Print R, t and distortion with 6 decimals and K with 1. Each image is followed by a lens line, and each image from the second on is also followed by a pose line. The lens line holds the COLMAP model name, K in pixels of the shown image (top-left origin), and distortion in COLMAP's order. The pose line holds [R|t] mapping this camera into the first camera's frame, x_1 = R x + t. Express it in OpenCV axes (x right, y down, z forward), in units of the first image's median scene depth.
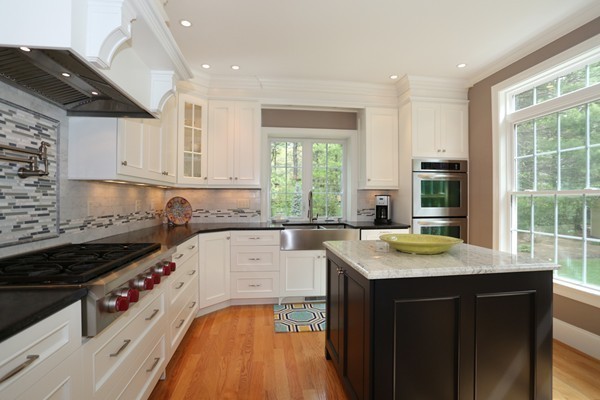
lens RADIAL K [[294.4, 0, 300.0], [0, 294.4, 200.0], [0, 0, 1]] dist [-0.001466, -0.000125]
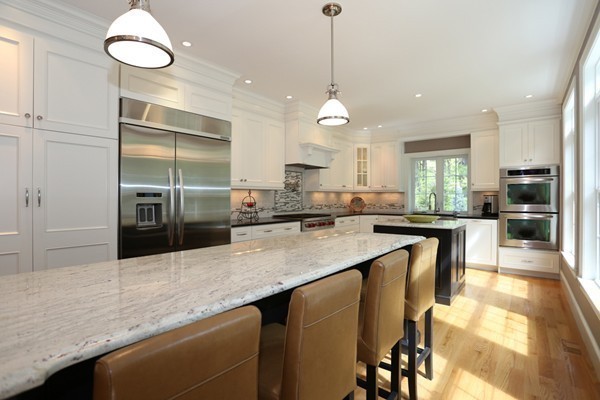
lens RADIAL K [[294.4, 0, 300.0], [0, 294.4, 200.0], [0, 0, 1]] dist [-0.001466, -0.000125]
pose [[0.697715, 0.005305, -0.716356, 1.357601], [-0.001845, 0.999983, 0.005608, -0.001656], [0.716373, -0.002591, 0.697713, -1.150602]]
